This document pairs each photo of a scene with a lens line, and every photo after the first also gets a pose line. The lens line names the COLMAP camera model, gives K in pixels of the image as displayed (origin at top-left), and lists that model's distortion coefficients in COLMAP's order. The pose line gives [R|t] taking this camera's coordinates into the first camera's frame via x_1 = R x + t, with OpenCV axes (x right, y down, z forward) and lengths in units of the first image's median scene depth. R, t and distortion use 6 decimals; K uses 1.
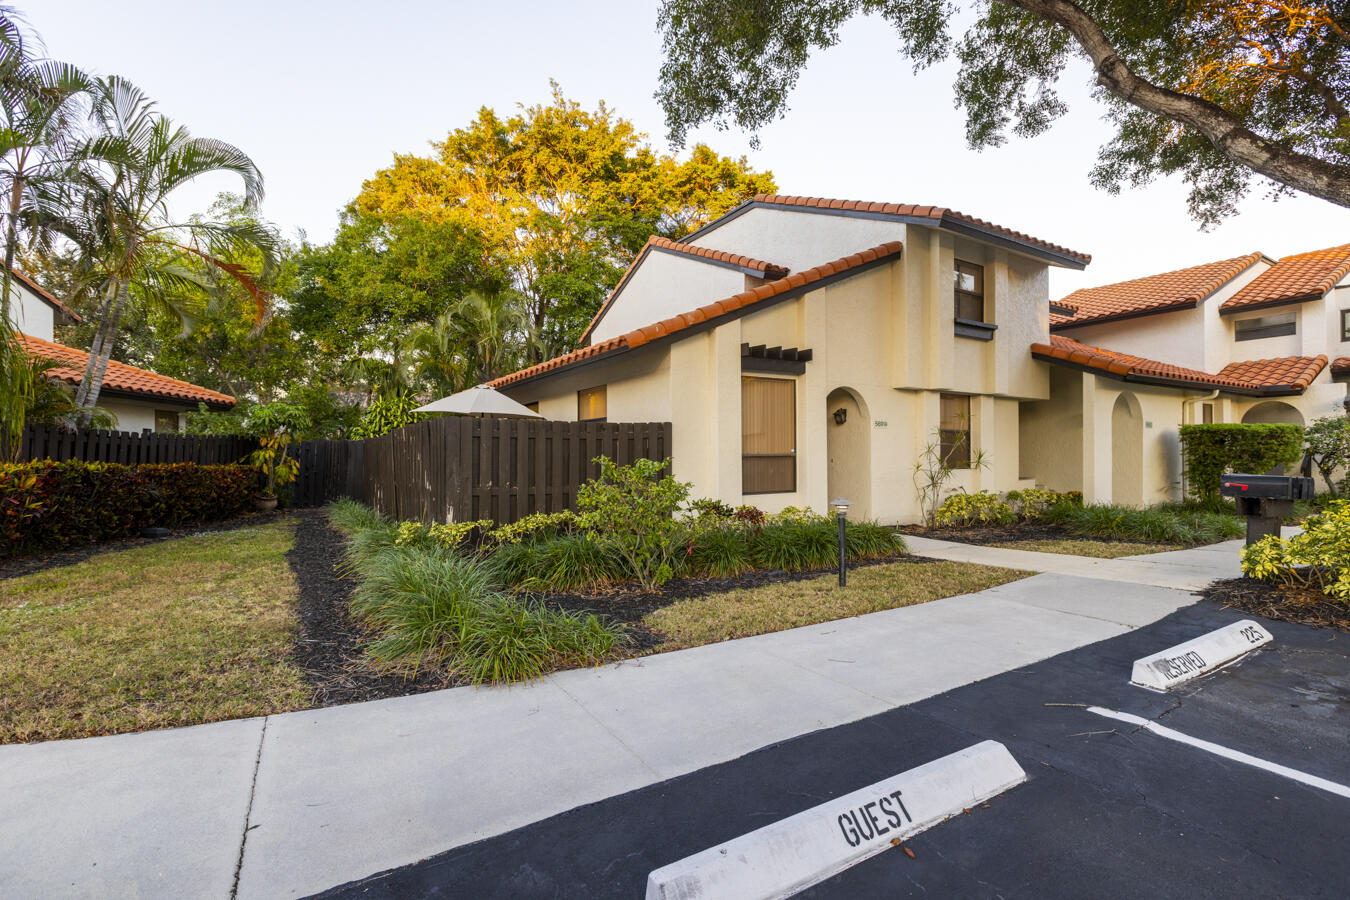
lens RADIAL K [[622.3, 0, 713.4], [0, 622.3, 450.4], [0, 0, 1]] dist [0.004773, -0.001088]
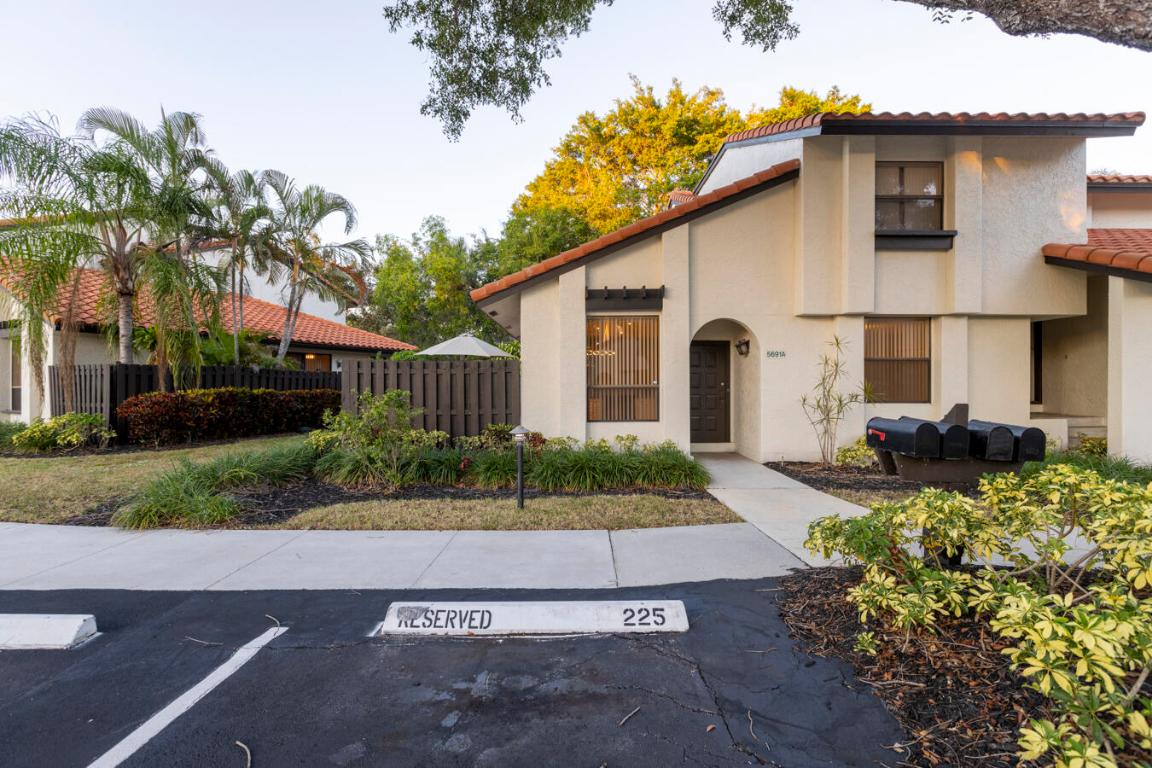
lens RADIAL K [[531.0, 0, 577.8], [0, 531.0, 383.4], [0, 0, 1]] dist [0.004773, -0.001088]
pose [[0.844769, 0.002278, -0.535126, 0.449942], [0.002111, 0.999969, 0.007588, -0.004546], [0.535127, -0.007540, 0.844738, 0.147001]]
